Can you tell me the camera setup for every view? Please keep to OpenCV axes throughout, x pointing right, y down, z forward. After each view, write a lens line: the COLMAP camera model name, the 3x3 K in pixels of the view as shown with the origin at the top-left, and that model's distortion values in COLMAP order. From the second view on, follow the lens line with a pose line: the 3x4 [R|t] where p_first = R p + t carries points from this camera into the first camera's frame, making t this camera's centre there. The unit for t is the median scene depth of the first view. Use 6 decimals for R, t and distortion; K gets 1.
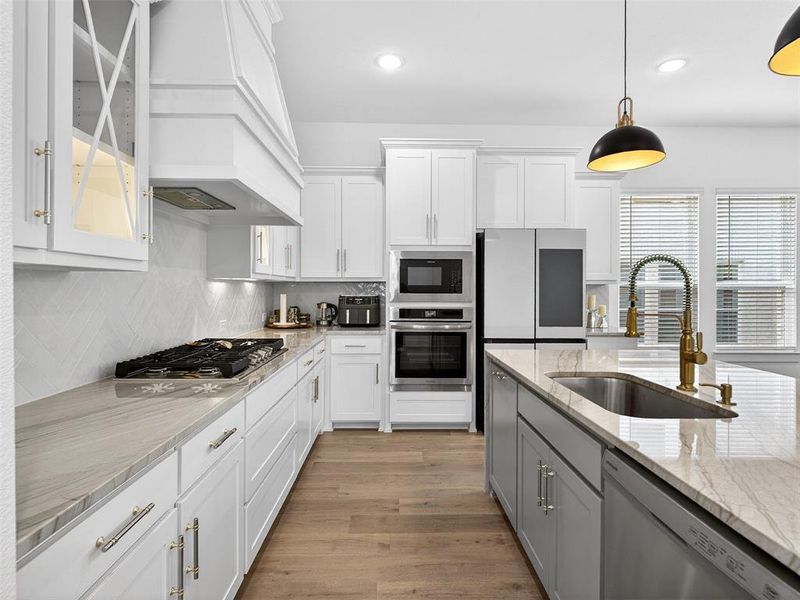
lens RADIAL K [[432.7, 0, 398.4], [0, 432.7, 289.1], [0, 0, 1]] dist [-0.000753, -0.001353]
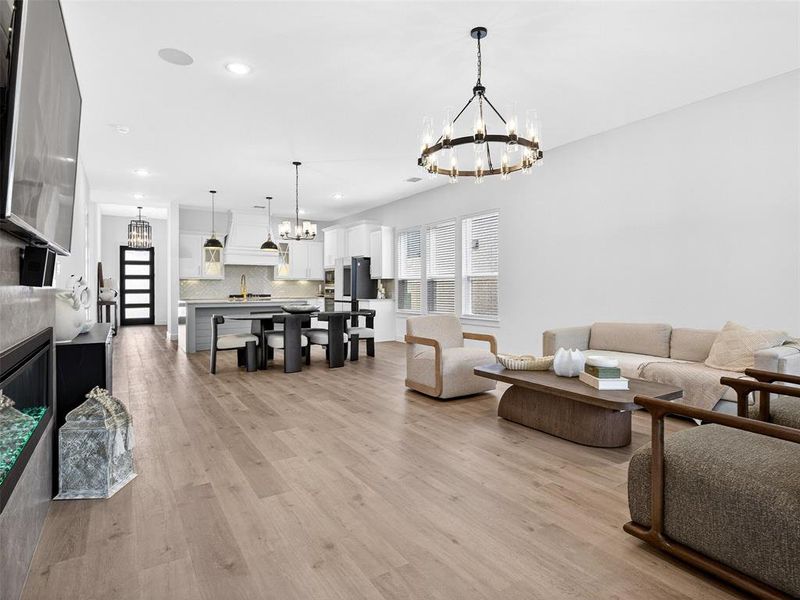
lens RADIAL K [[432.7, 0, 398.4], [0, 432.7, 289.1], [0, 0, 1]] dist [-0.000753, -0.001353]
pose [[0.544881, 0.000563, -0.838513, 2.619427], [-0.000634, 1.000000, 0.000260, 0.043571], [0.838513, 0.000390, 0.544882, -0.126350]]
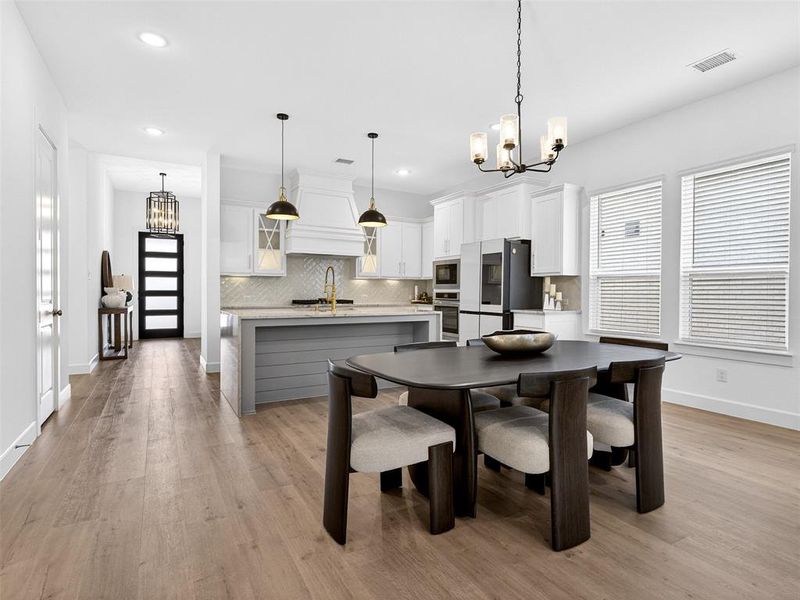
lens RADIAL K [[431.8, 0, 391.1], [0, 431.8, 297.9], [0, 0, 1]] dist [0.020278, -0.000386]
pose [[0.482543, 0.016398, -0.875719, 1.513303], [-0.008554, 0.999865, 0.014008, 0.043532], [0.875831, 0.000732, 0.482618, -0.041937]]
